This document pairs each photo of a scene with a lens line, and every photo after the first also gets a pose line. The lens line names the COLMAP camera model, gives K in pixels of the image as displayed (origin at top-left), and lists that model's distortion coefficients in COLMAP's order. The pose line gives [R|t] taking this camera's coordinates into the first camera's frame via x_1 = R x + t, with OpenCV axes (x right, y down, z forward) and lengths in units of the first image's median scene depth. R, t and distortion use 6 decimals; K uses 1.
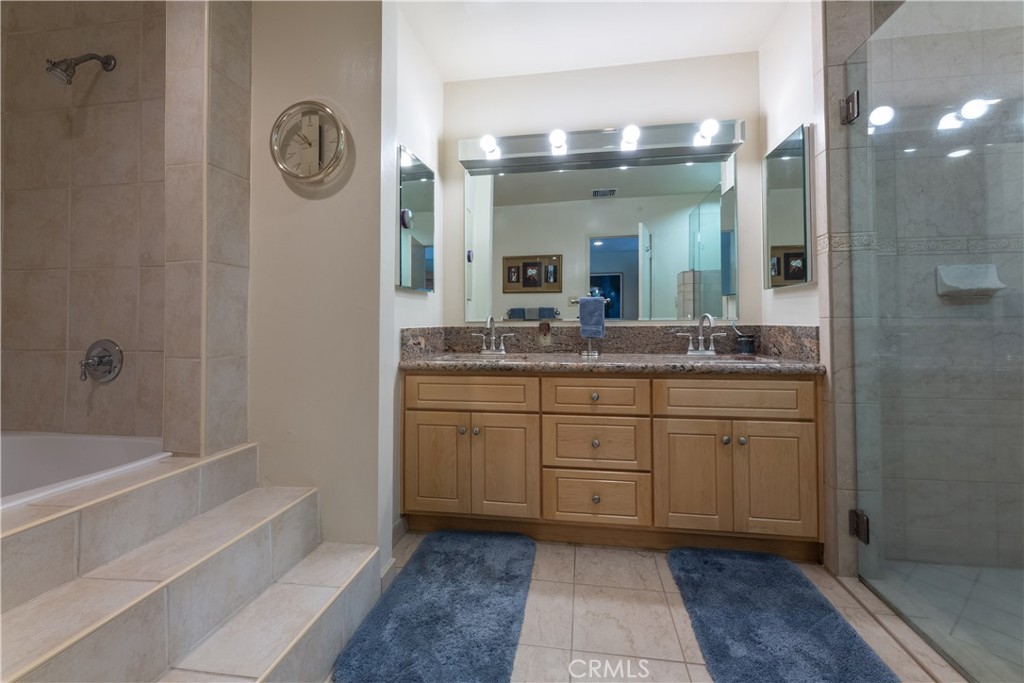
lens RADIAL K [[412.5, 0, 512.6], [0, 412.5, 338.0], [0, 0, 1]] dist [0.000602, -0.000068]
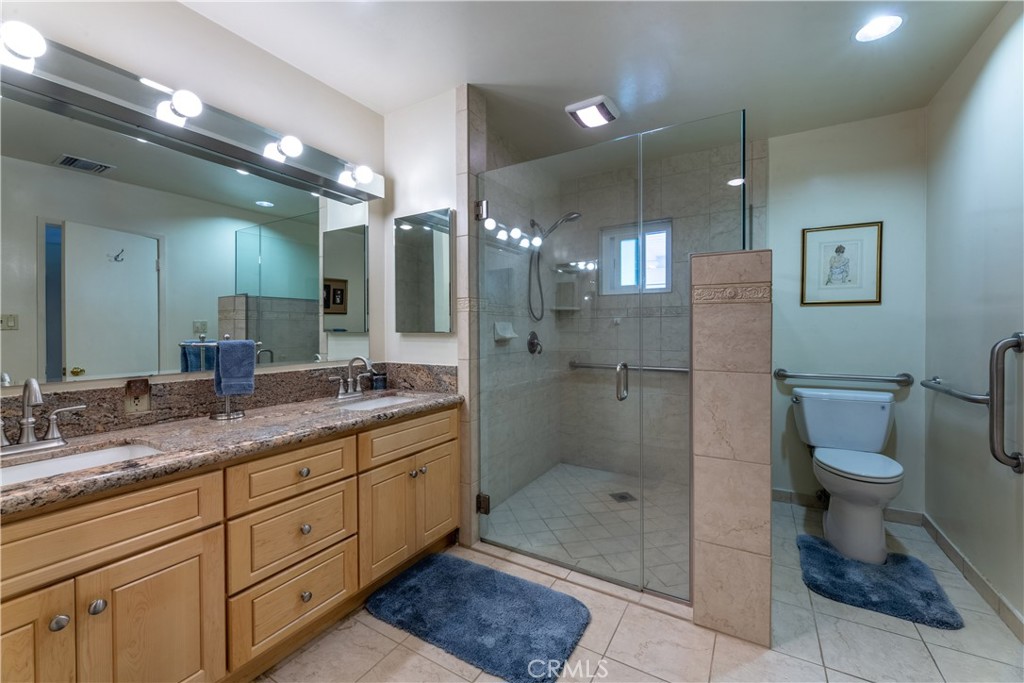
lens RADIAL K [[406.6, 0, 513.2], [0, 406.6, 357.7], [0, 0, 1]] dist [-0.001035, -0.000147]
pose [[0.381273, -0.050781, 0.923067, -0.365216], [0.034091, 0.998583, 0.040854, -0.097824], [-0.923834, 0.015892, 0.382464, 0.329313]]
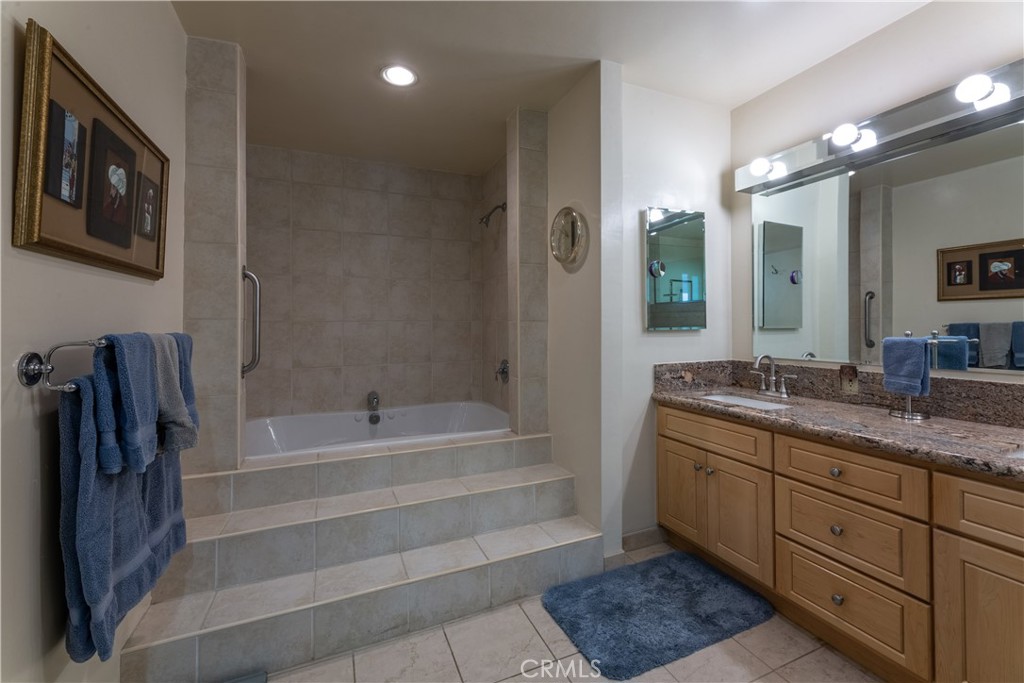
lens RADIAL K [[421.5, 0, 527.9], [0, 421.5, 355.1], [0, 0, 1]] dist [0.001709, -0.000023]
pose [[0.548264, 0.064691, -0.833800, 0.544338], [-0.027604, 0.997860, 0.059269, -0.114729], [0.835850, -0.009478, 0.548877, 0.064043]]
